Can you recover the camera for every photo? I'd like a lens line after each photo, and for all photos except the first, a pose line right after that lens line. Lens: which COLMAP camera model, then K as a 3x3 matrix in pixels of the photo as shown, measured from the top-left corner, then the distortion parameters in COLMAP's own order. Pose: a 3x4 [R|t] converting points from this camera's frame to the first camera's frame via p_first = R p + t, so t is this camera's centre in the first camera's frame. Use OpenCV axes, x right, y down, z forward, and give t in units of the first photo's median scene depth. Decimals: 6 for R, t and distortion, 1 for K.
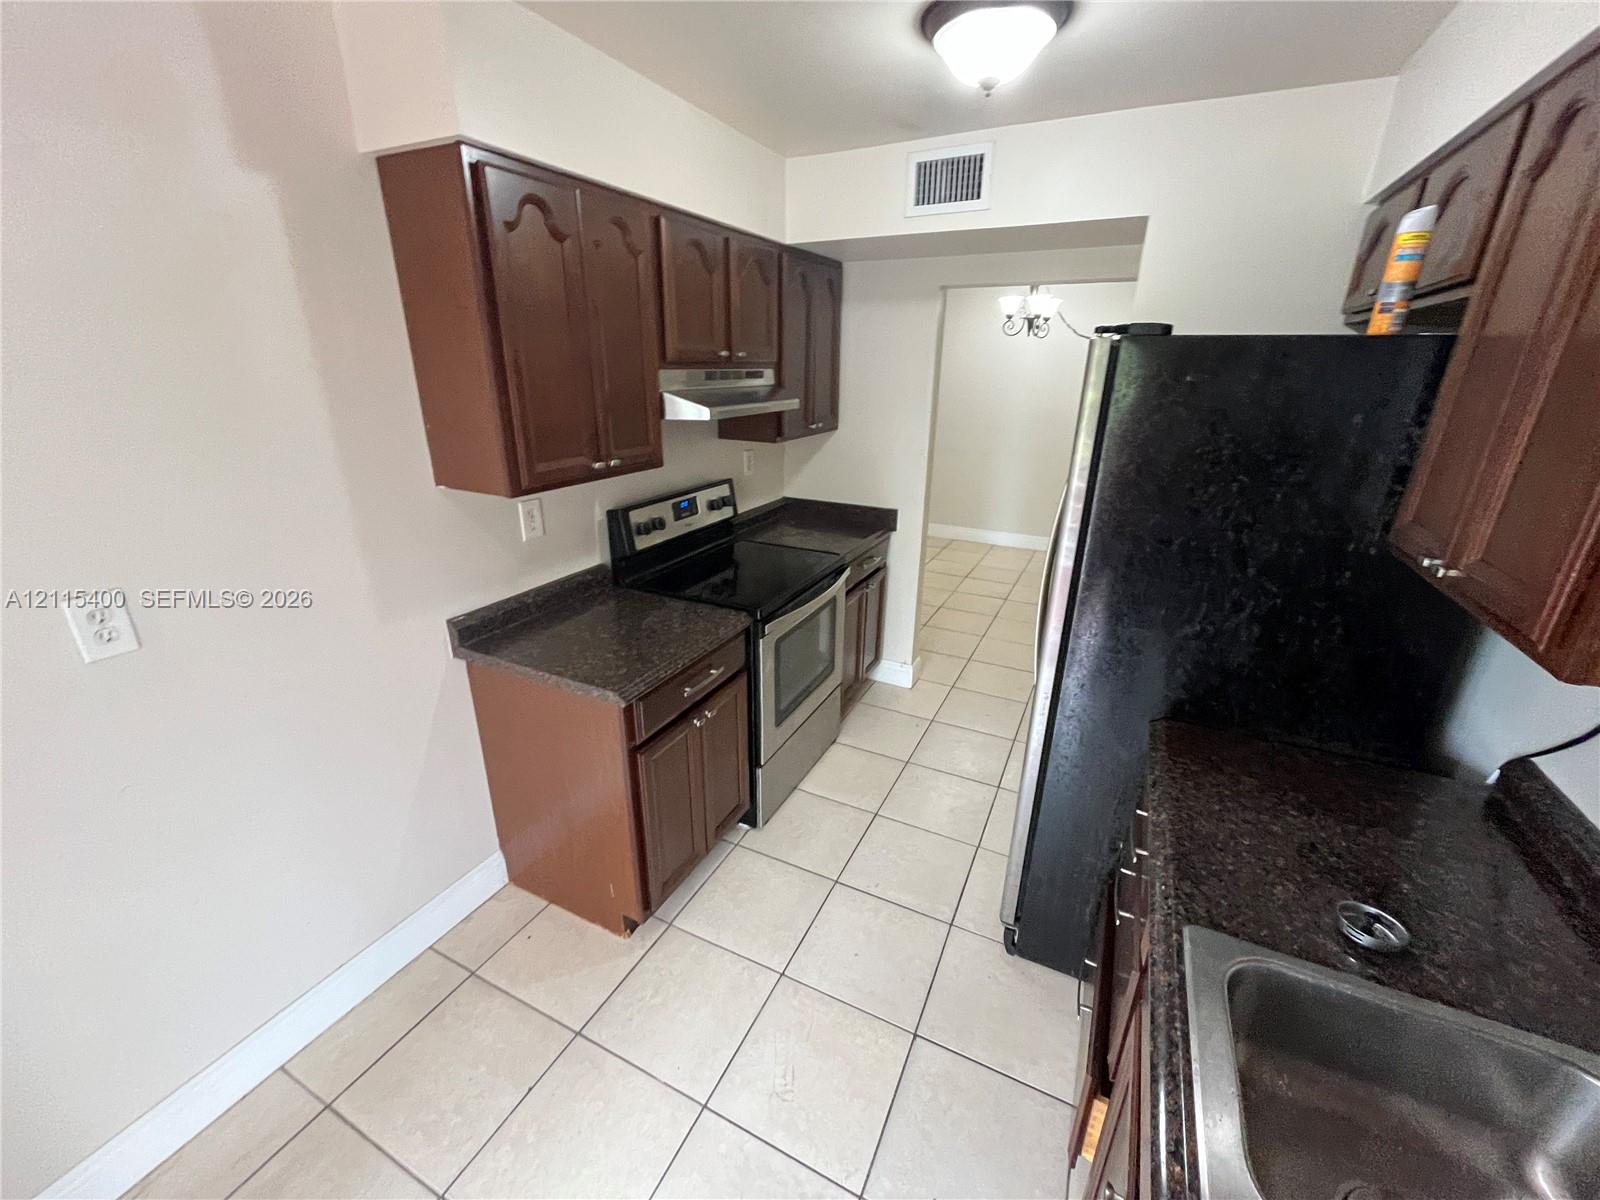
lens RADIAL K [[647.9, 0, 805.5], [0, 647.9, 601.5], [0, 0, 1]] dist [0.000289, 0.000304]
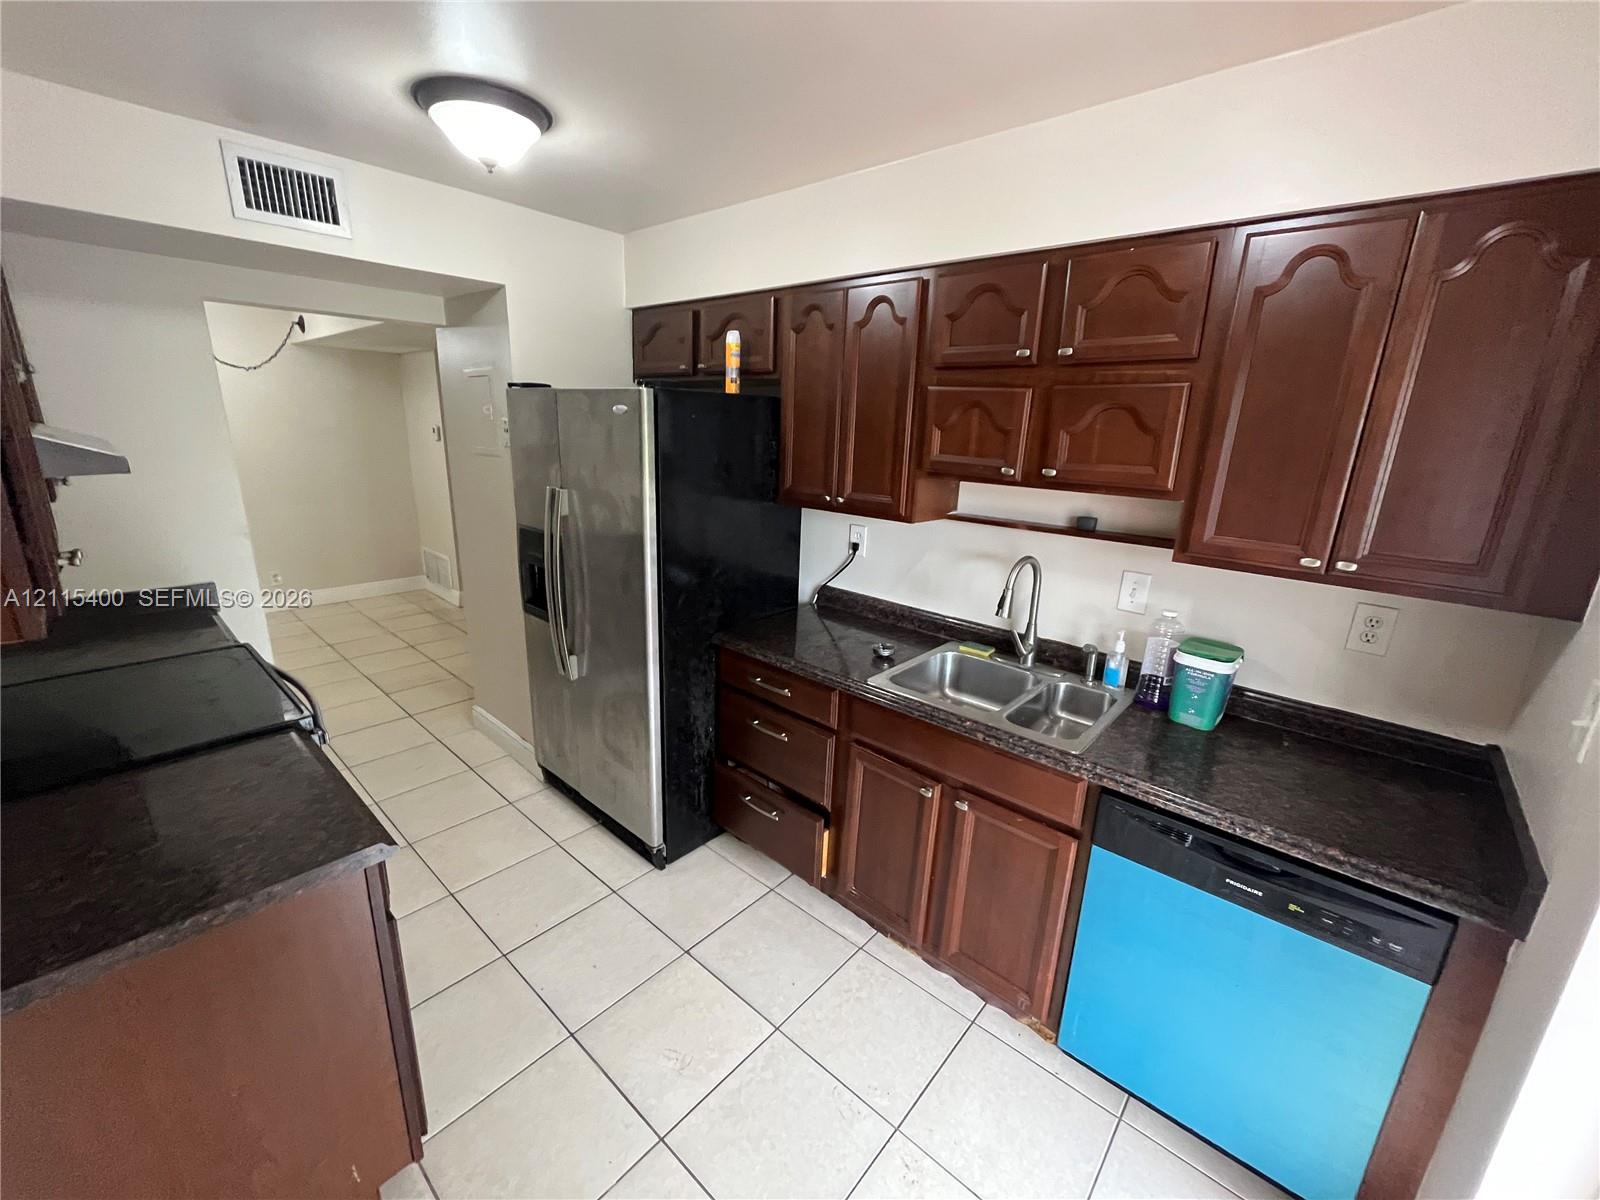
lens RADIAL K [[647.9, 0, 805.5], [0, 647.9, 601.5], [0, 0, 1]] dist [0.000289, 0.000304]
pose [[0.261432, -0.260080, 0.929522, -0.573313], [0.304124, 0.936158, 0.176401, -0.068491], [-0.916058, 0.236574, 0.323838, 0.202078]]
